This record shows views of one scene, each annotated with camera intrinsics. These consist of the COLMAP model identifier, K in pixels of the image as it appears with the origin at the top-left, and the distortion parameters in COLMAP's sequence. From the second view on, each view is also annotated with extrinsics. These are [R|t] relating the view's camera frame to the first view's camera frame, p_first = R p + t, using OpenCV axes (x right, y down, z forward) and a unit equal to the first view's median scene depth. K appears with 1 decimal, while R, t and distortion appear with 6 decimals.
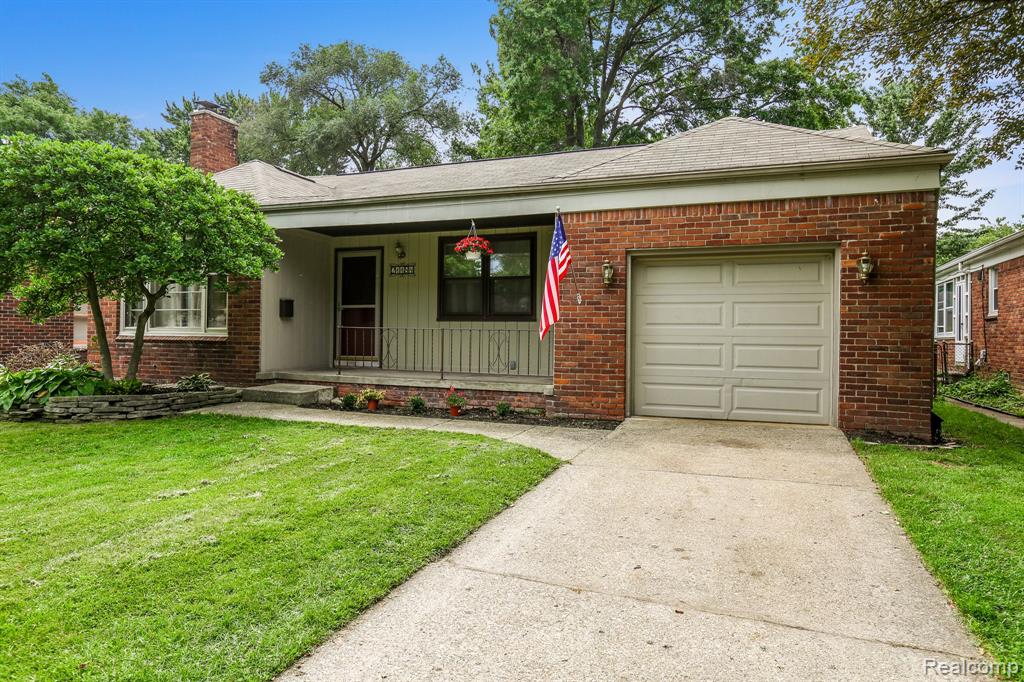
lens RADIAL K [[669.6, 0, 512.0], [0, 669.6, 341.0], [0, 0, 1]] dist [-0.006274, -0.002208]
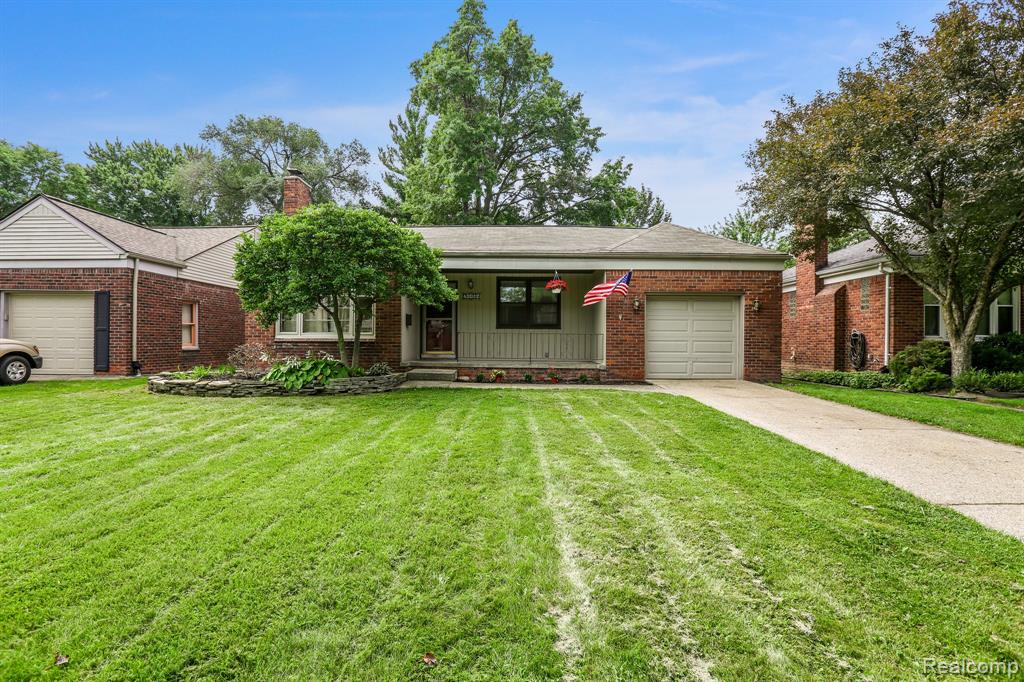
lens RADIAL K [[476.6, 0, 512.0], [0, 476.6, 341.0], [0, 0, 1]] dist [-0.032133, 0.000737]
pose [[0.933493, -0.005157, 0.358558, -0.520105], [0.007700, 0.999954, -0.005665, 0.006942], [-0.358513, 0.008049, 0.933490, -0.094893]]
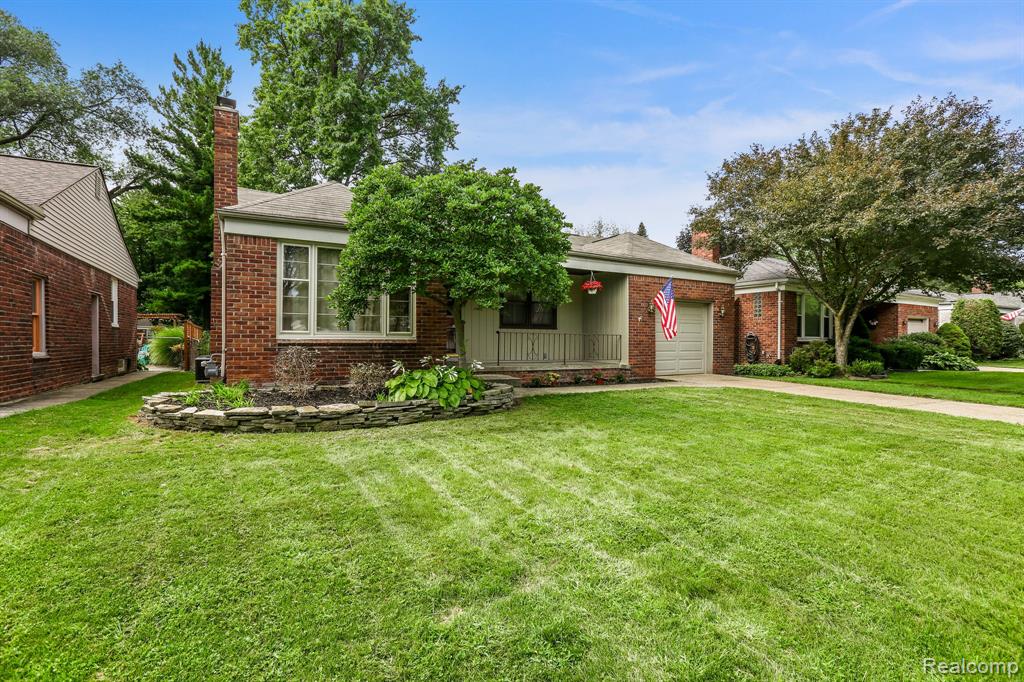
lens RADIAL K [[476.6, 0, 512.0], [0, 476.6, 341.0], [0, 0, 1]] dist [-0.032133, 0.000737]
pose [[0.621276, -0.007969, 0.783551, -0.984159], [0.010061, 0.999947, 0.002193, -0.003946], [-0.783527, 0.006521, 0.621324, 0.340408]]
